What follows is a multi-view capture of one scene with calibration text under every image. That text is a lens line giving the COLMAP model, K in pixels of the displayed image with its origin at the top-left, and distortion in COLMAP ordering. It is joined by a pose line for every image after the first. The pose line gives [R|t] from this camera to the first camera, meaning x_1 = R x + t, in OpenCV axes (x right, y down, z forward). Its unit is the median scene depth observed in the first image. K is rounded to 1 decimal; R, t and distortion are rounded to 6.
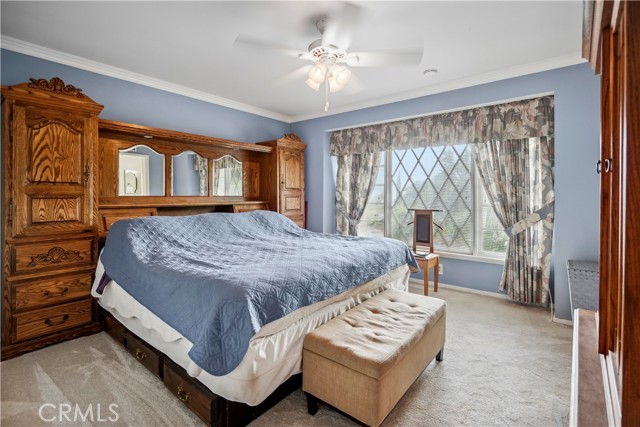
lens RADIAL K [[302.4, 0, 318.2], [0, 302.4, 198.1], [0, 0, 1]] dist [-0.001785, -0.000108]
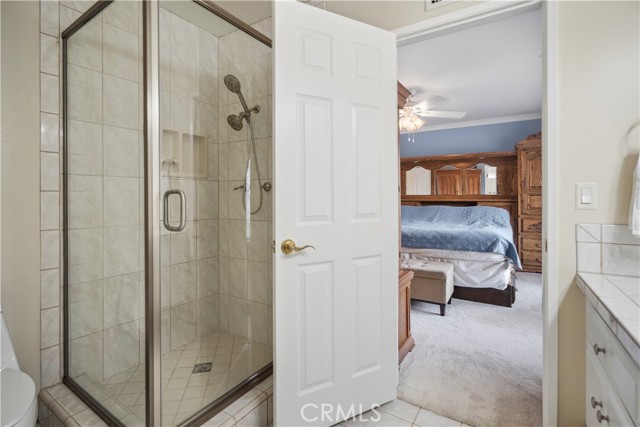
lens RADIAL K [[302.4, 0, 318.2], [0, 302.4, 198.1], [0, 0, 1]] dist [-0.001785, -0.000108]
pose [[0.132219, 0.000472, -0.991220, 1.101978], [-0.005836, 0.999983, -0.000302, 0.013556], [0.991203, 0.005825, 0.132219, 0.182818]]
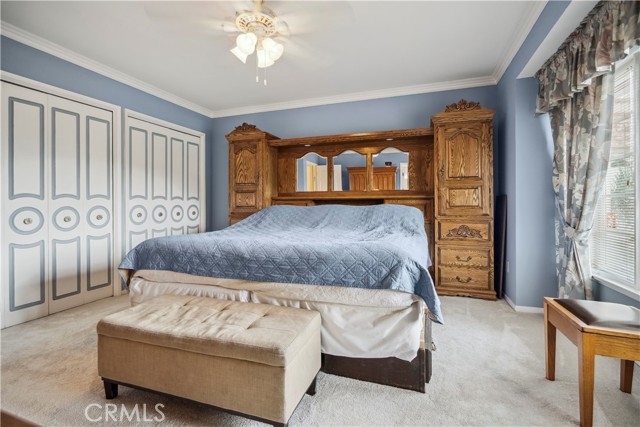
lens RADIAL K [[301.8, 0, 318.9], [0, 301.8, 204.9], [0, 0, 1]] dist [-0.000427, -0.000042]
pose [[0.347696, 0.001109, -0.937607, 0.643192], [-0.004019, 0.999992, -0.000308, 0.049813], [0.937599, 0.003875, 0.347697, 0.577009]]
